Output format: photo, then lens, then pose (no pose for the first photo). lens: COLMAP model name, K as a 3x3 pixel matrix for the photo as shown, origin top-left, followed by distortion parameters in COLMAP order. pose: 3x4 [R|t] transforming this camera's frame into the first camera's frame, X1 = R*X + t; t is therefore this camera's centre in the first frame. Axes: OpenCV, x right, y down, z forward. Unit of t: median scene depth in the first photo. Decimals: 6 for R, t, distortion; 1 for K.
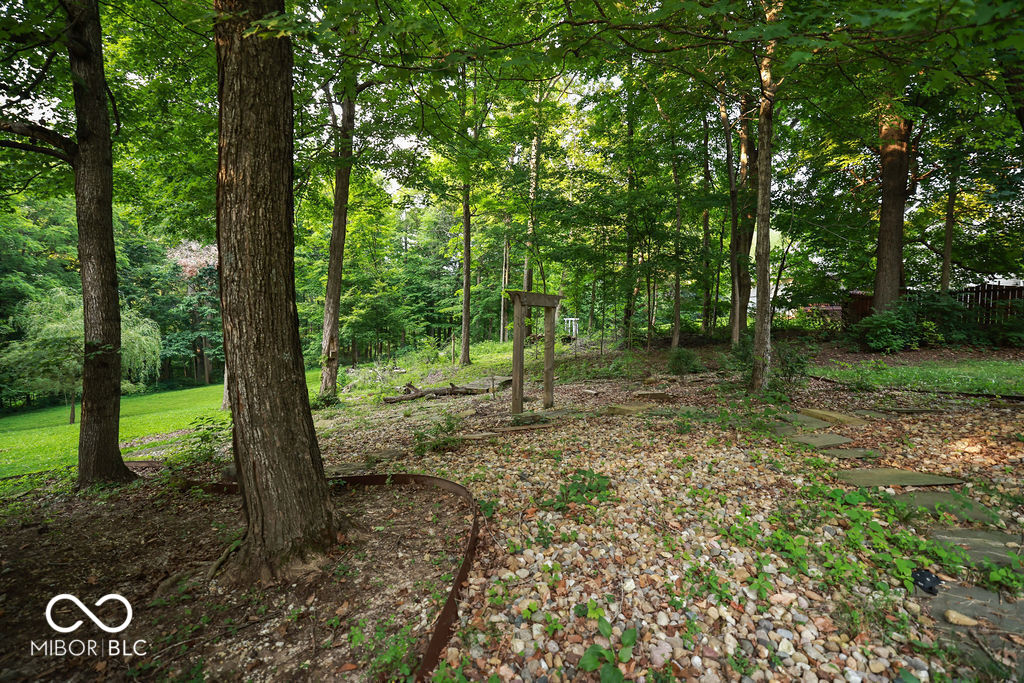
lens RADIAL K [[437.1, 0, 512.3], [0, 437.1, 333.9], [0, 0, 1]] dist [-0.040958, 0.015850]
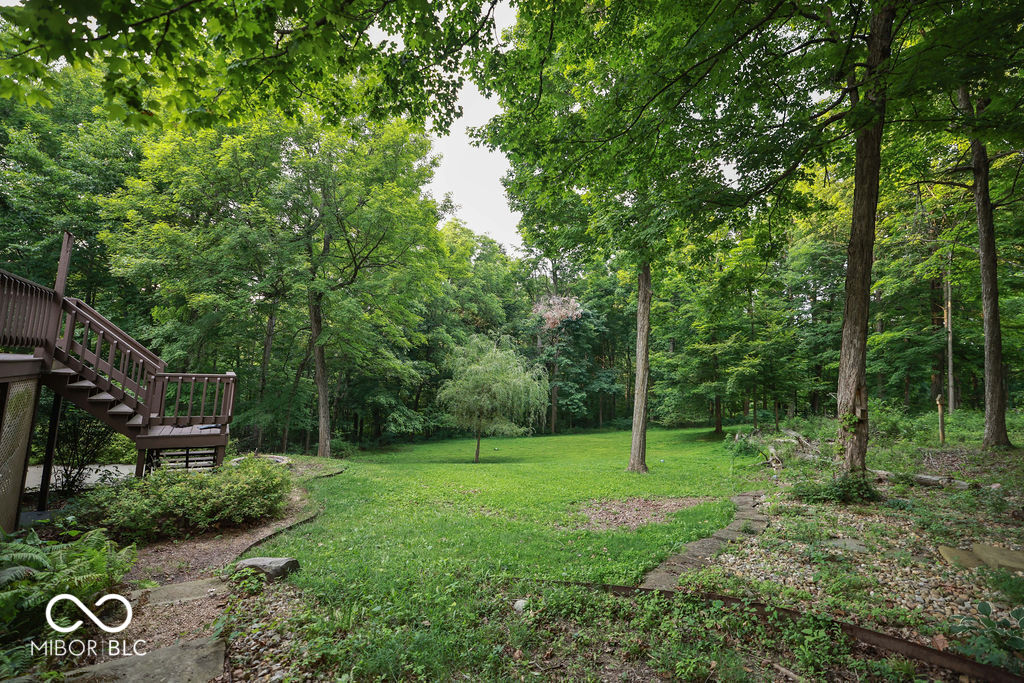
lens RADIAL K [[437.1, 0, 512.3], [0, 437.1, 333.9], [0, 0, 1]] dist [-0.040958, 0.015850]
pose [[0.807720, -0.025382, -0.589019, -0.239750], [-0.057314, 0.990960, -0.121296, 0.019583], [0.586773, 0.131732, 0.798964, 0.105537]]
